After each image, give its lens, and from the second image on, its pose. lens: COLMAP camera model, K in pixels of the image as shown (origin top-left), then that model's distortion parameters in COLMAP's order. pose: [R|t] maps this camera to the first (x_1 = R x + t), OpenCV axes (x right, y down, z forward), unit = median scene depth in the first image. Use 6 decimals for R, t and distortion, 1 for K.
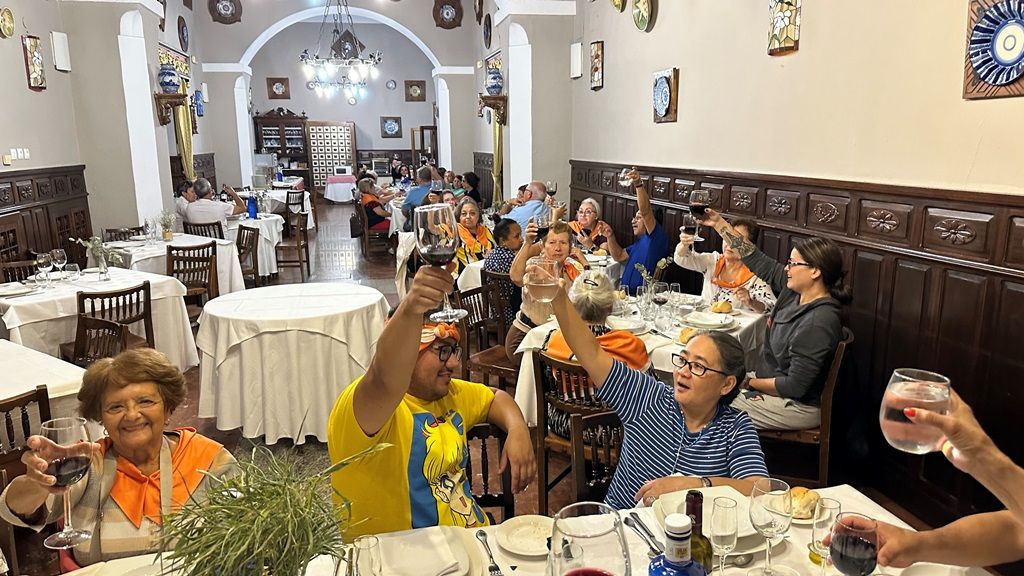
lens RADIAL K [[729.5, 0, 511.9], [0, 729.5, 285.7], [0, 0, 1]] dist [0.073874, -0.091172]
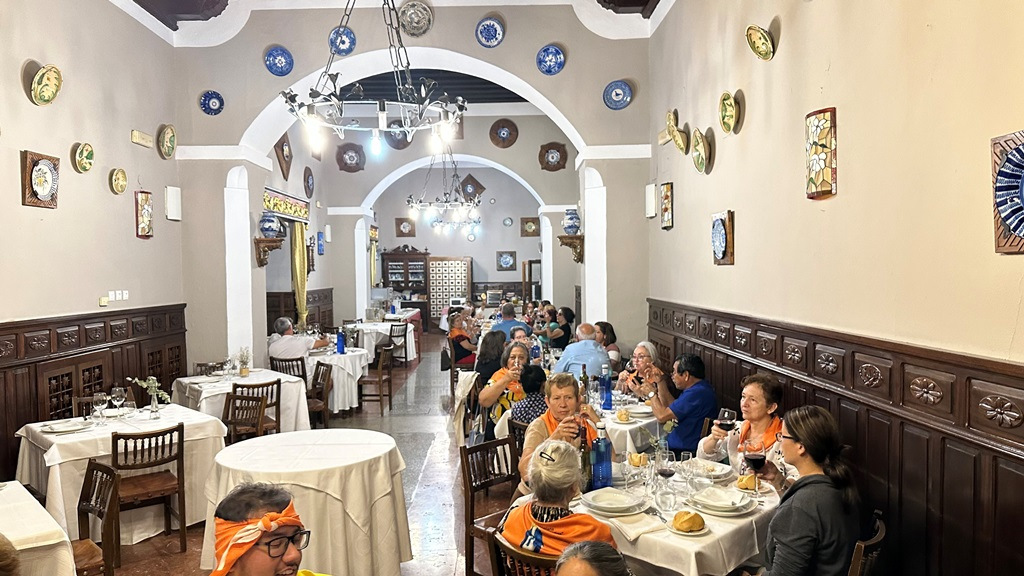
lens RADIAL K [[722.2, 0, 515.4], [0, 722.2, 291.9], [0, 0, 1]] dist [0.076335, -0.114185]
pose [[0.984002, 0.003531, -0.178124, 0.088923], [-0.032776, 0.986327, -0.161510, -0.022990], [0.175118, 0.164764, 0.970663, 0.042069]]
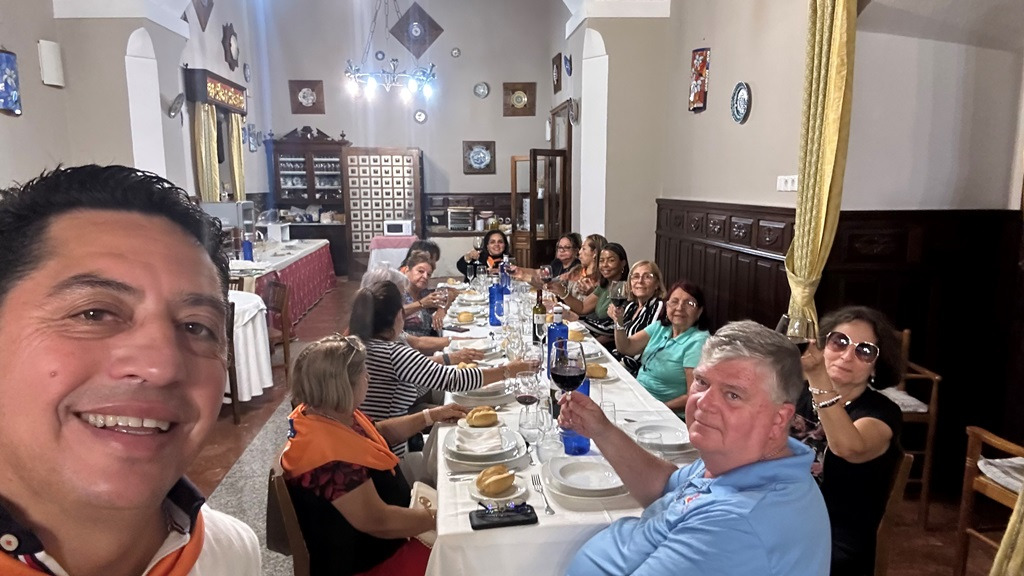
lens RADIAL K [[746.5, 0, 509.3], [0, 746.5, 292.1], [0, 0, 1]] dist [0.166663, -0.238827]
pose [[0.991533, 0.020503, -0.128229, -0.159627], [-0.026948, 0.998448, -0.048730, -0.206785], [0.127031, 0.051773, 0.990547, 1.090776]]
